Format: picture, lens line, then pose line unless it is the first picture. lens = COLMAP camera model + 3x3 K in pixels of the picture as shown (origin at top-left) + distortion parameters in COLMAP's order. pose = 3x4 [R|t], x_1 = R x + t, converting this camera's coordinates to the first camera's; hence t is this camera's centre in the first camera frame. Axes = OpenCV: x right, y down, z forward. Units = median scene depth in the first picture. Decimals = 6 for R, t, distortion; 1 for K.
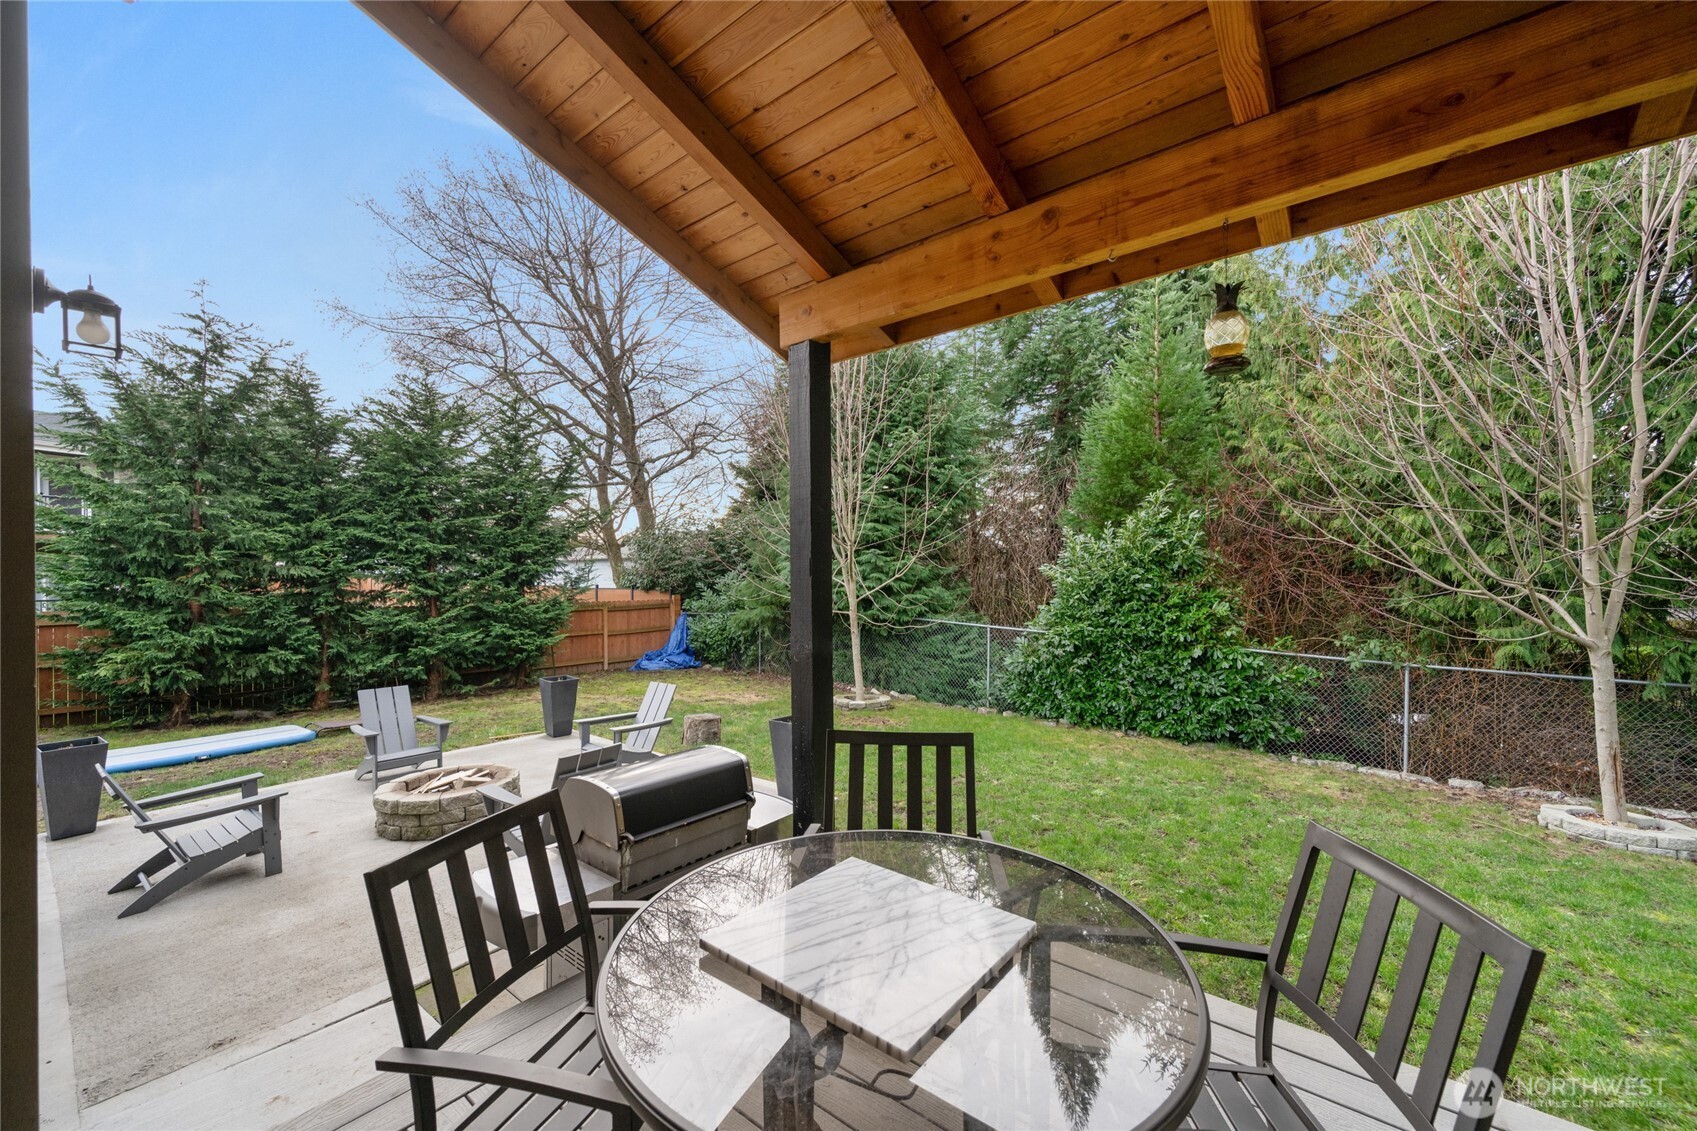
lens RADIAL K [[678.6, 0, 849.4], [0, 678.6, 565.9], [0, 0, 1]] dist [0.001039, 0.000693]
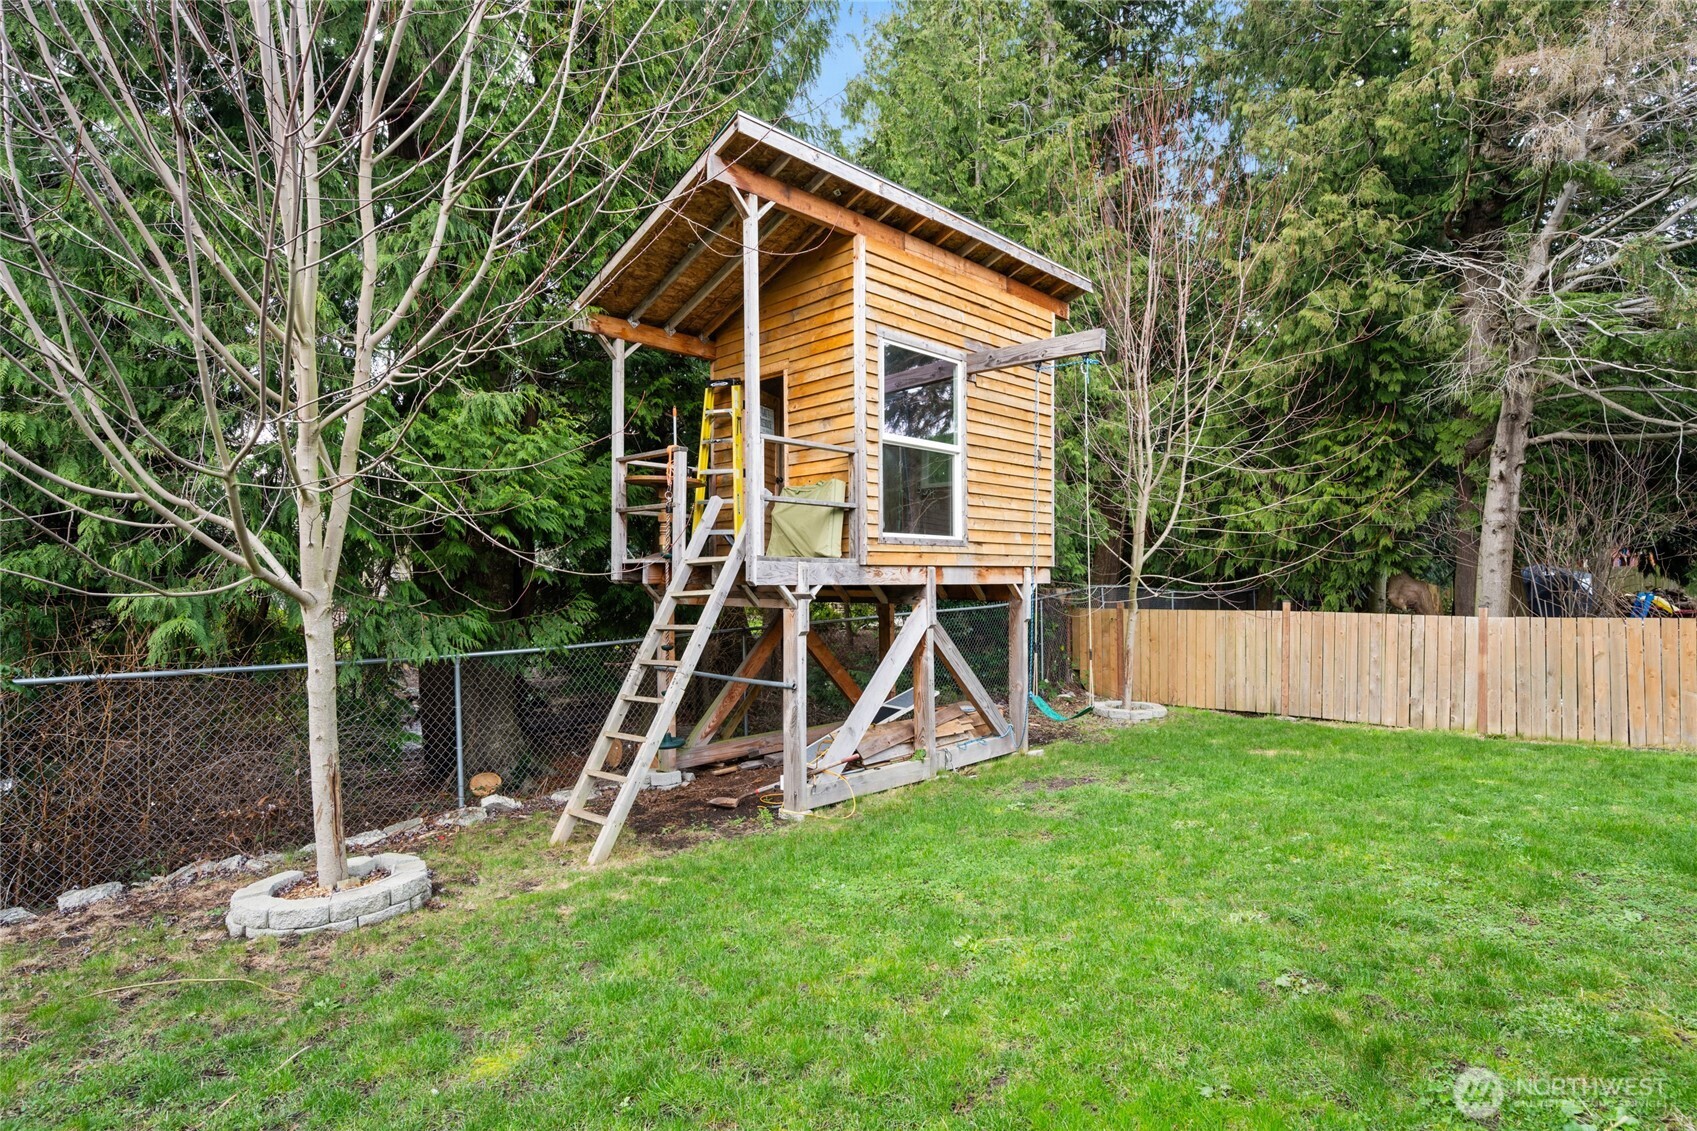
lens RADIAL K [[864.4, 0, 849.6], [0, 864.4, 570.9], [0, 0, 1]] dist [-0.002677, -0.000323]
pose [[0.091875, 0.005788, 0.995754, 0.326162], [-0.003220, 0.999980, -0.005515, 0.079726], [-0.995765, -0.002699, 0.091892, 0.391482]]
